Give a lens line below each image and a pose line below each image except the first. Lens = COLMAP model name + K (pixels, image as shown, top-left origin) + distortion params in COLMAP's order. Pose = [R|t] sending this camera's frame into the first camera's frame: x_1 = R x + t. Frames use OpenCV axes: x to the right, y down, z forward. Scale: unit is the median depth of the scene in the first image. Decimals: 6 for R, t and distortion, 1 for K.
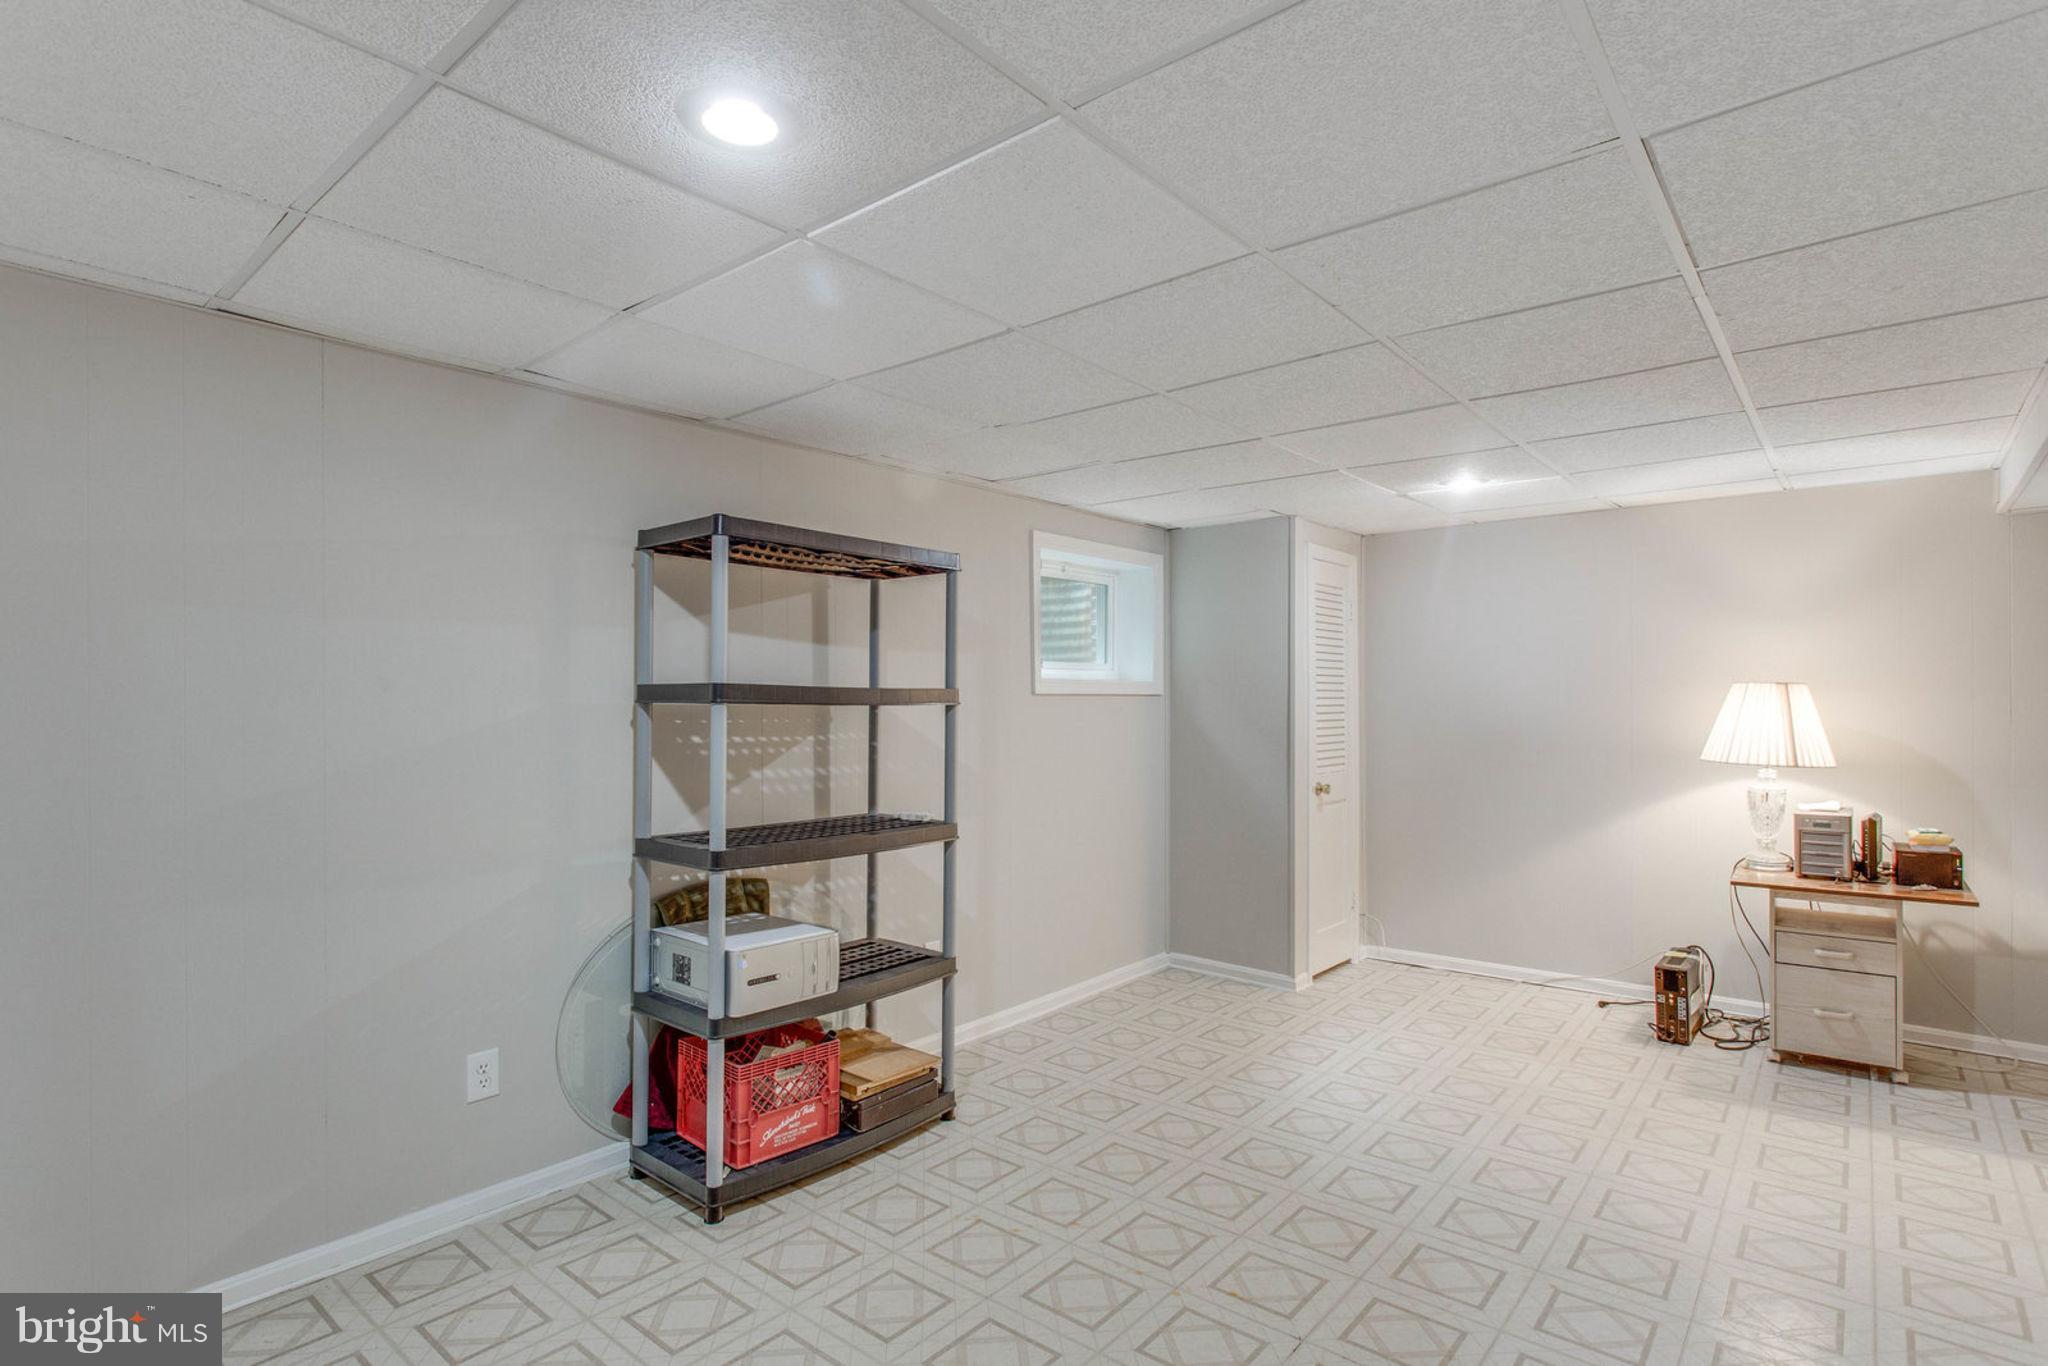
lens RADIAL K [[1039.2, 0, 1028.0], [0, 1039.2, 687.8], [0, 0, 1]] dist [-0.005161, 0.000072]
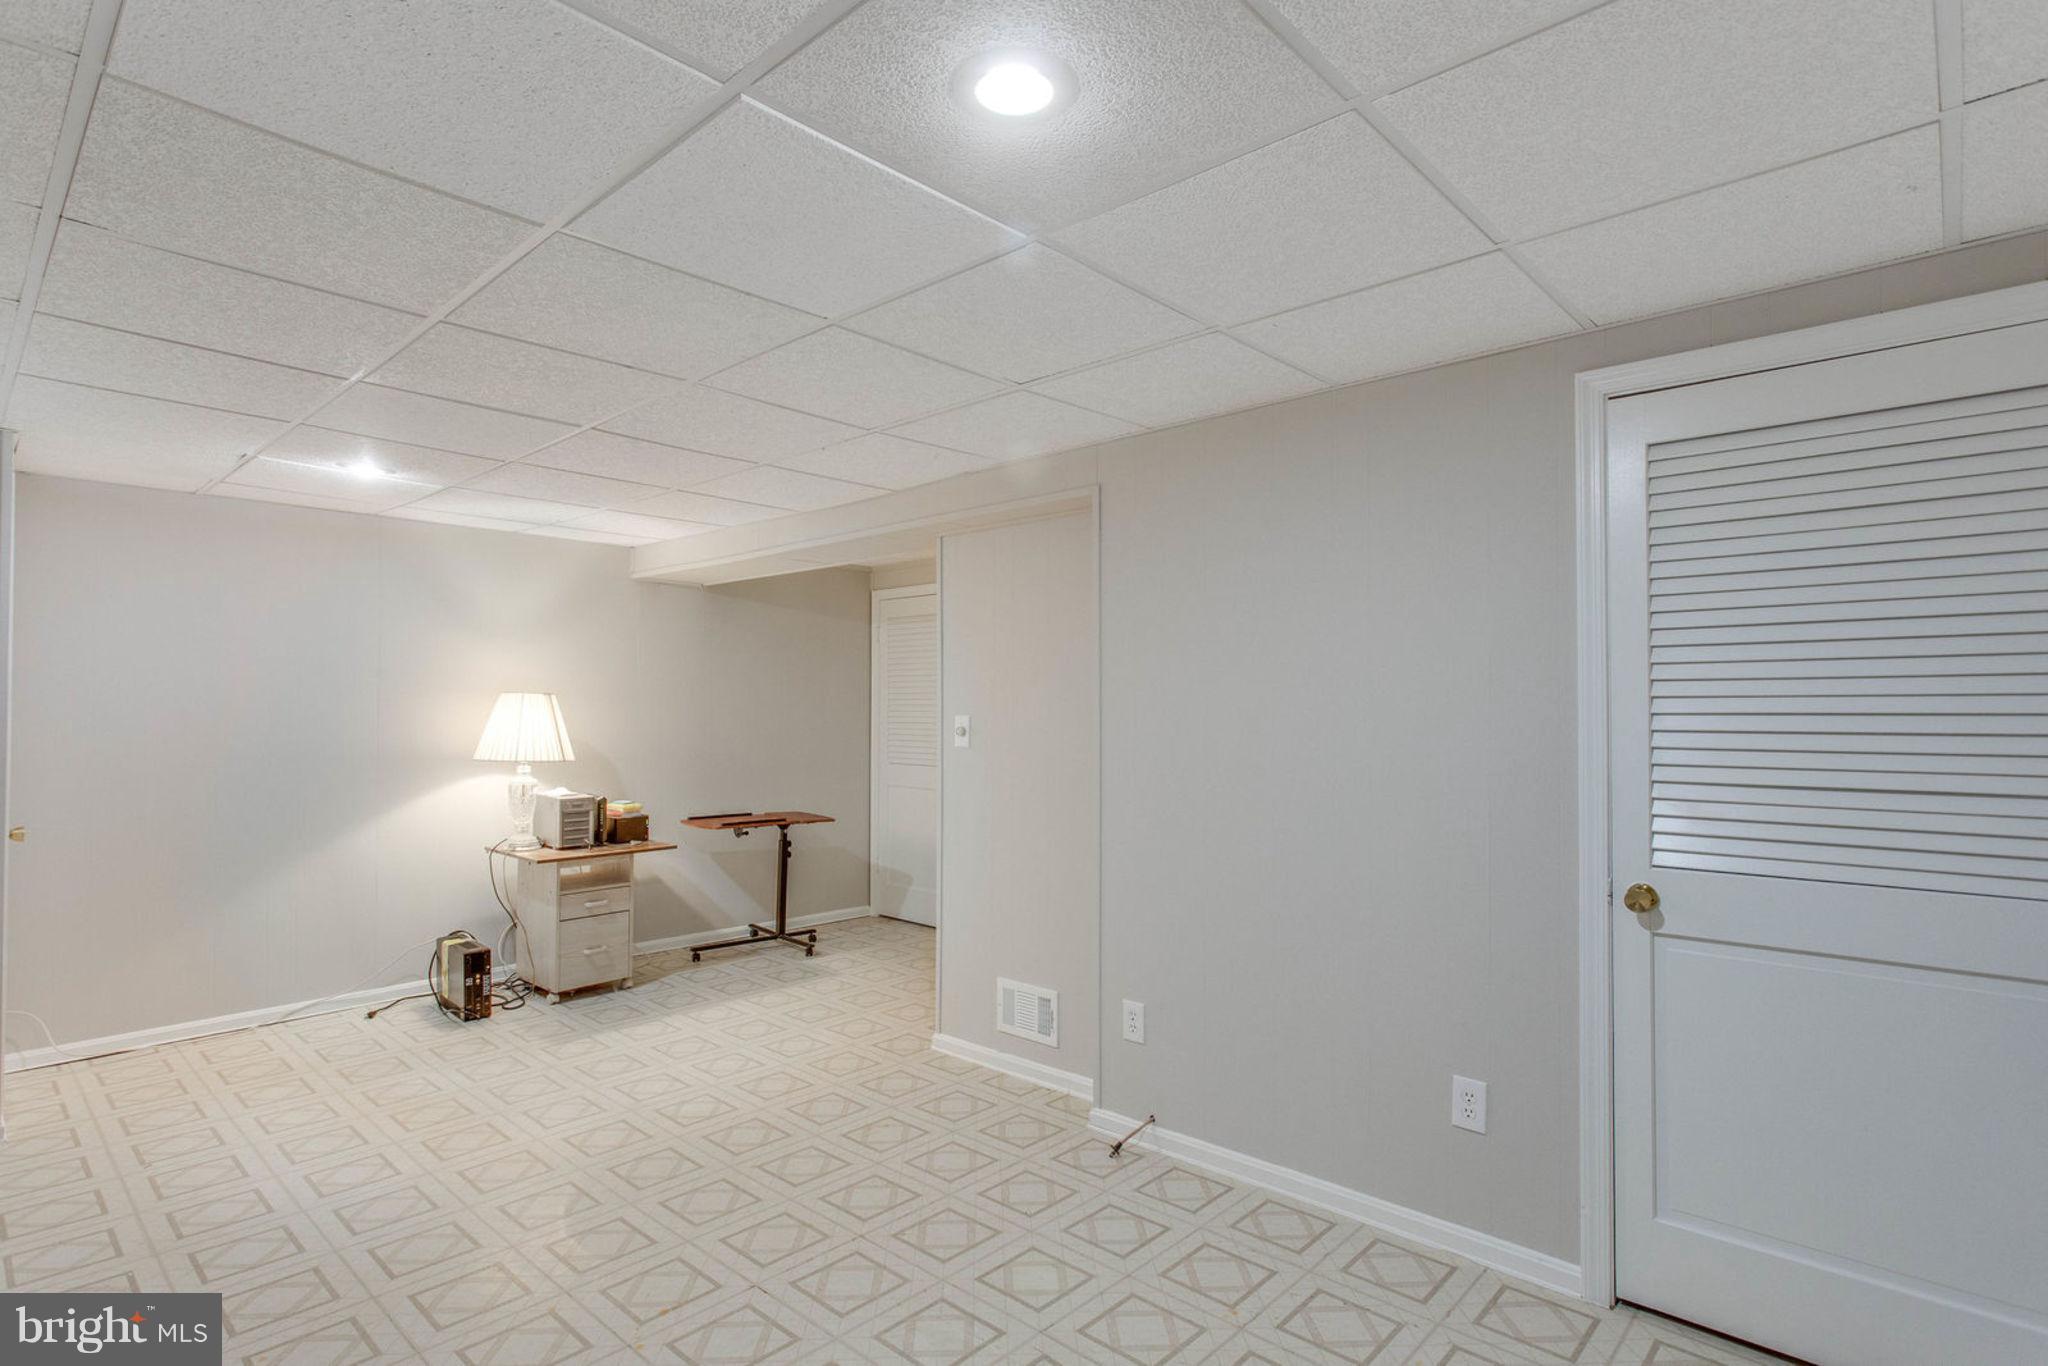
lens RADIAL K [[1039.2, 0, 1030.8], [0, 1039.2, 695.6], [0, 0, 1]] dist [-0.005161, 0.000072]
pose [[0.051353, 0.010970, 0.998620, -0.530117], [-0.011928, 0.999875, -0.010371, 0.003909], [-0.998609, -0.011379, 0.051478, 0.420646]]
